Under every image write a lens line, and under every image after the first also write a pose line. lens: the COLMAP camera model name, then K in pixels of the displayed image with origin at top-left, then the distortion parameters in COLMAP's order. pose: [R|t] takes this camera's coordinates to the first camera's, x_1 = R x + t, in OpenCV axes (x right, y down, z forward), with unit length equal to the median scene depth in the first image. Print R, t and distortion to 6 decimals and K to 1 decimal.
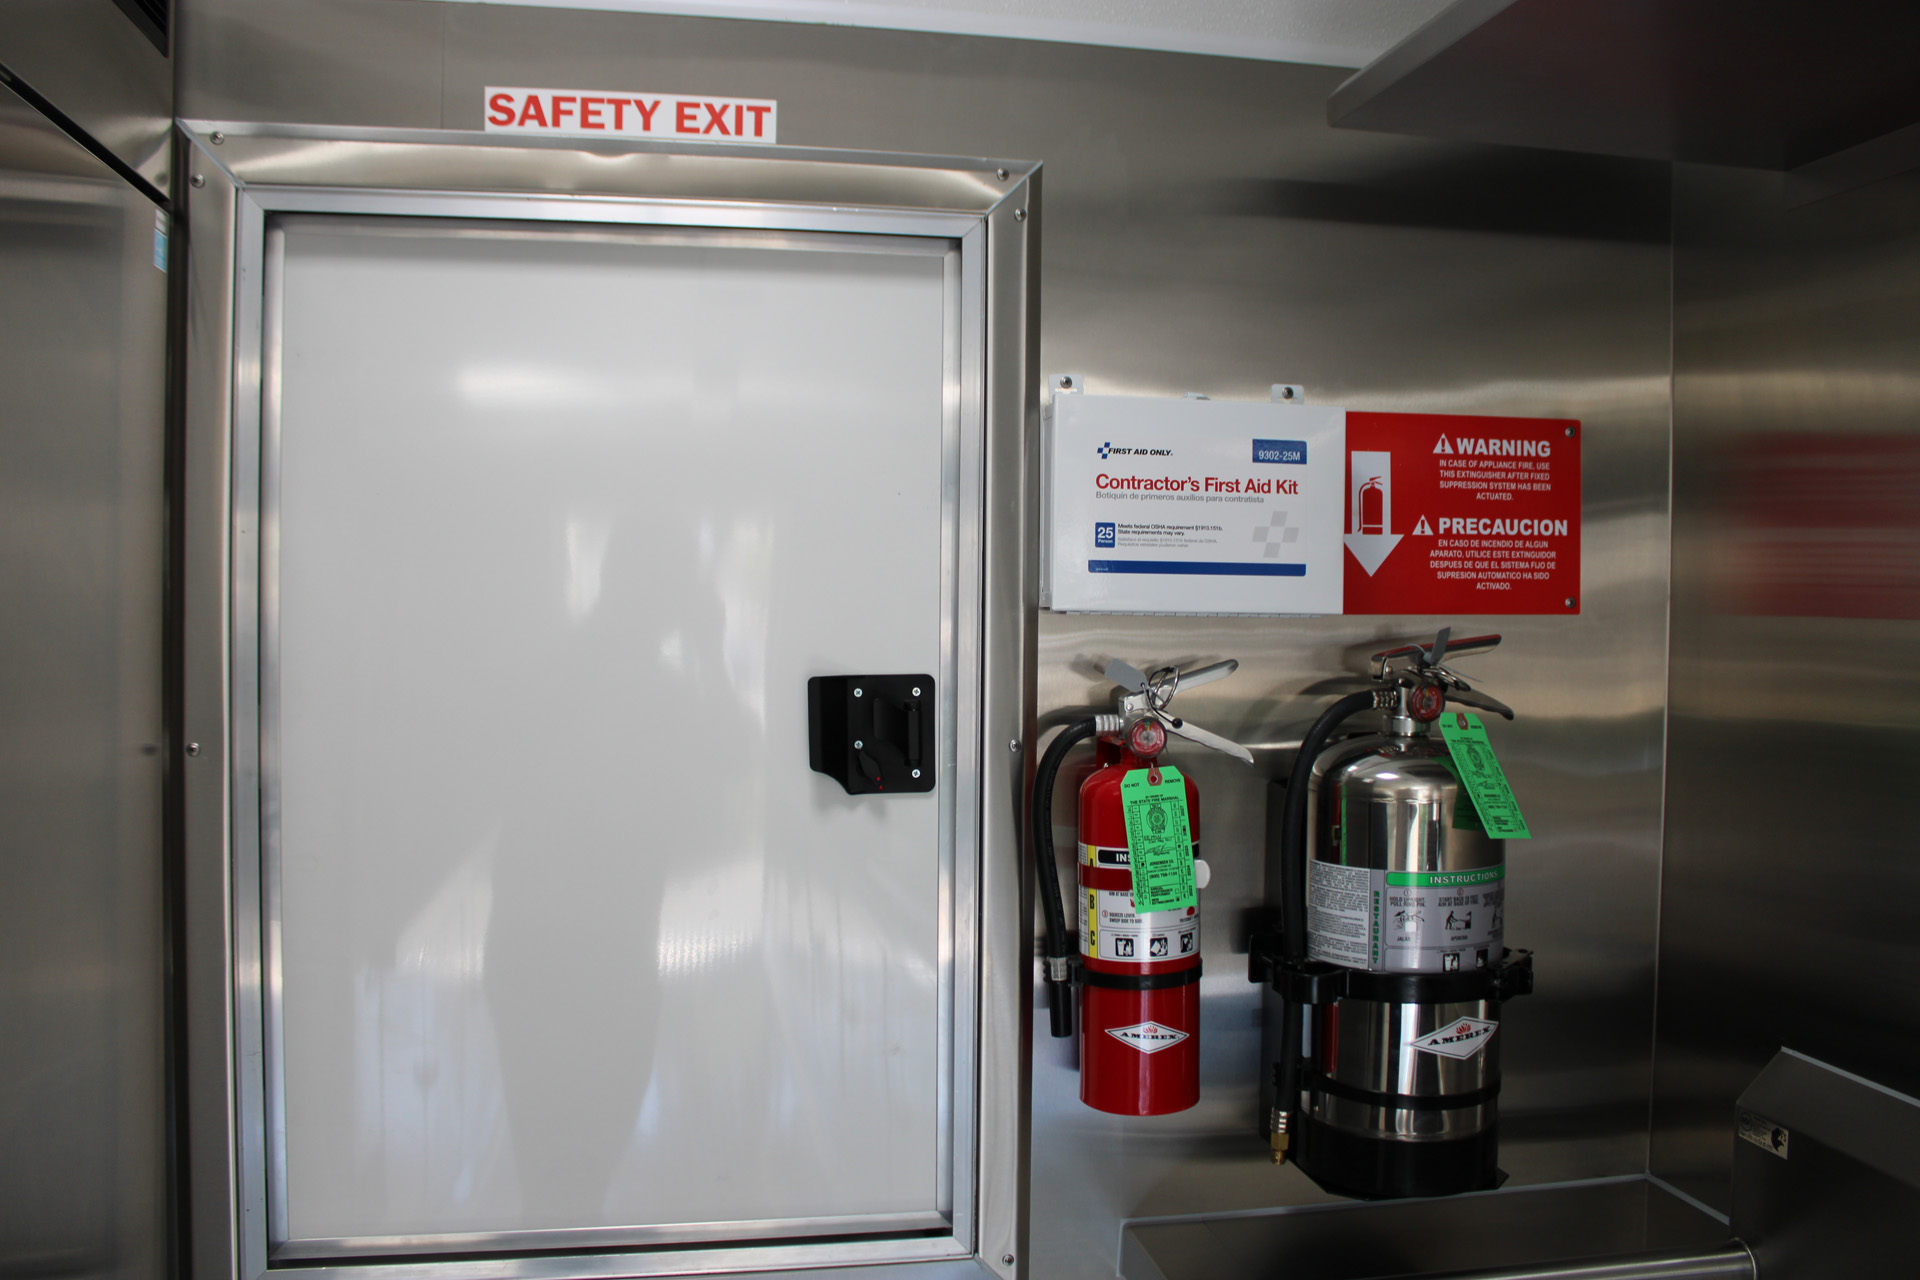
lens RADIAL K [[1571.0, 0, 955.7], [0, 1571.0, 626.3], [0, 0, 1]] dist [-0.158027, 0.123526]
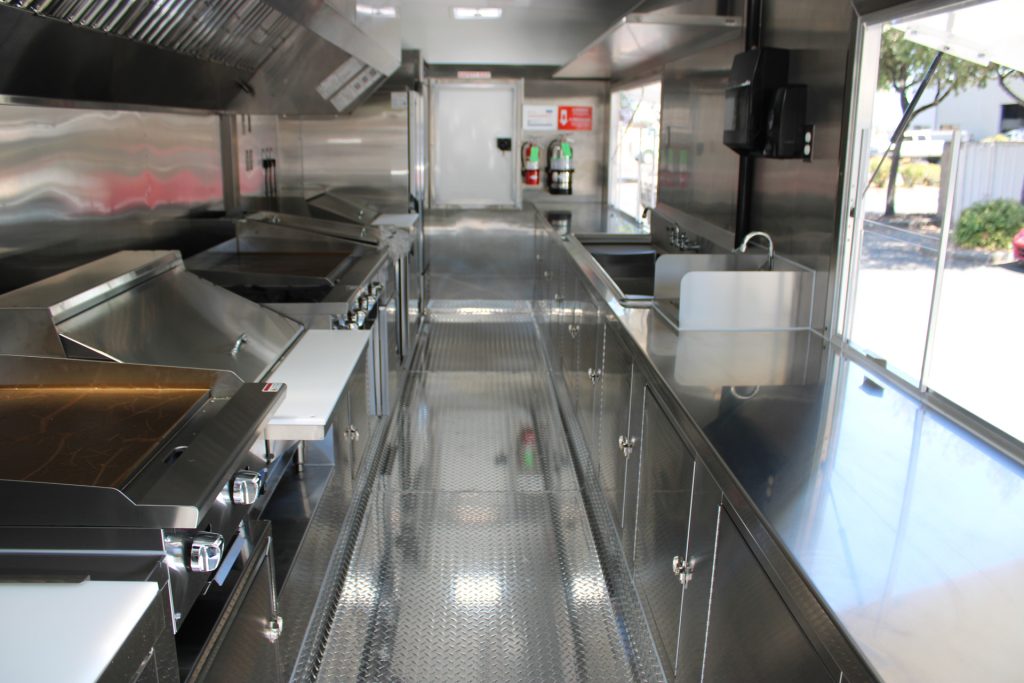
lens RADIAL K [[836.5, 0, 517.2], [0, 836.5, 335.1], [0, 0, 1]] dist [-0.163387, 0.134364]
pose [[0.991927, 0.018549, -0.125444, 0.638920], [0.010606, 0.973642, 0.227836, 0.051404], [0.126363, -0.227327, 0.965585, -3.832361]]
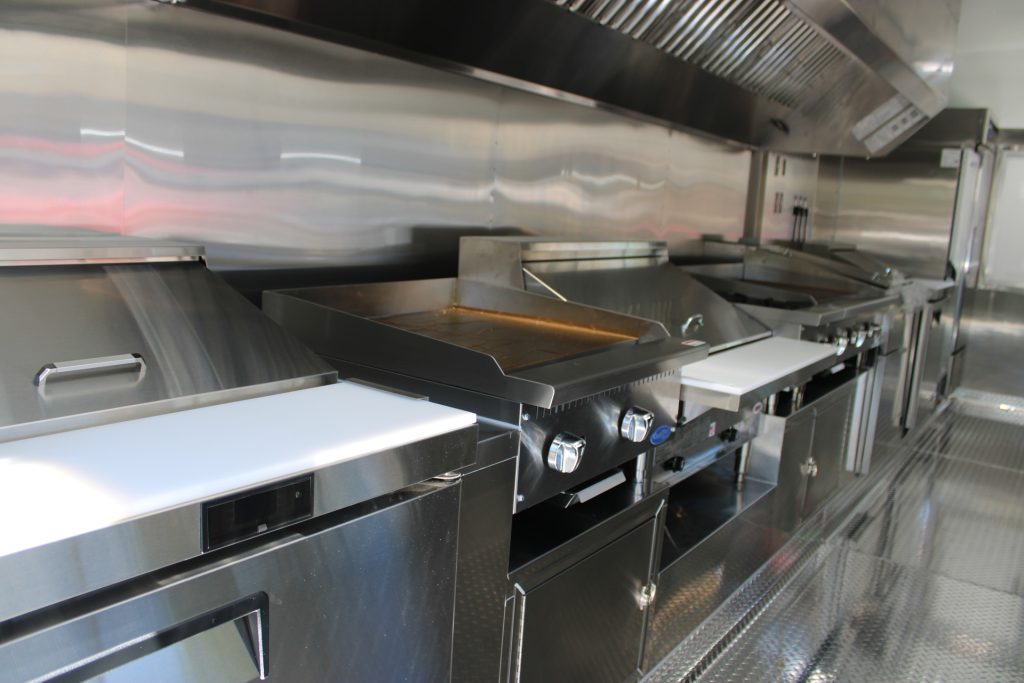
lens RADIAL K [[836.5, 0, 517.2], [0, 836.5, 335.1], [0, 0, 1]] dist [-0.163387, 0.134364]
pose [[0.705152, 0.139227, -0.695253, 0.780567], [-0.058748, 0.988633, 0.138393, 0.234851], [0.706618, -0.056744, 0.705316, -3.747737]]
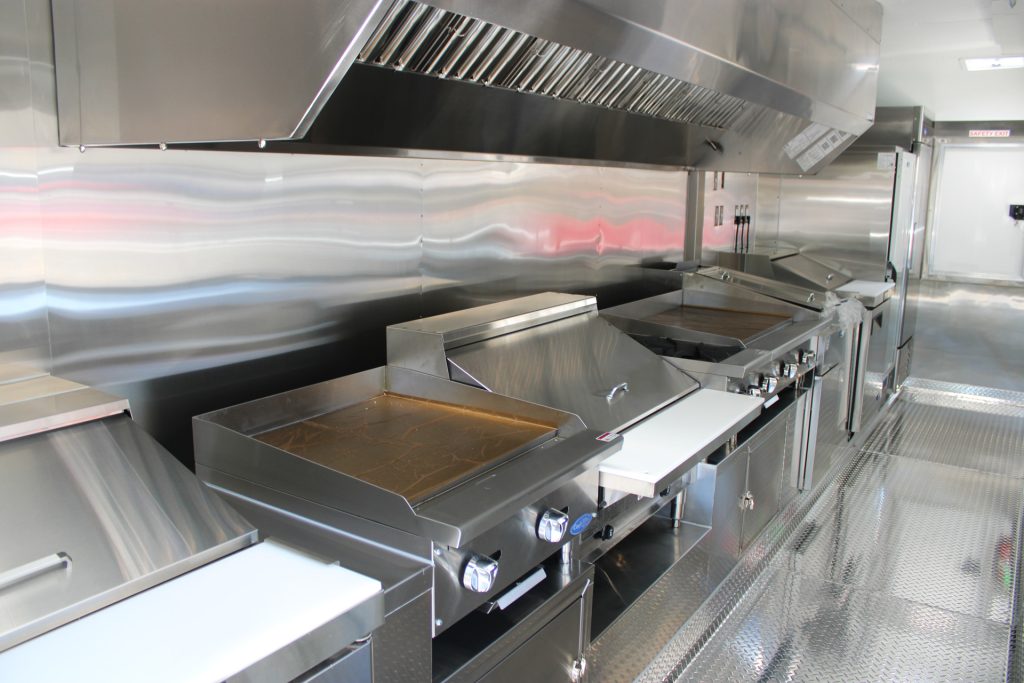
lens RADIAL K [[837.9, 0, 509.7], [0, 837.9, 334.2], [0, 0, 1]] dist [-0.158027, 0.123526]
pose [[0.731533, 0.115991, -0.671868, 0.849990], [-0.007964, 0.986809, 0.161691, 0.042556], [0.681760, -0.112931, 0.722807, -3.720469]]
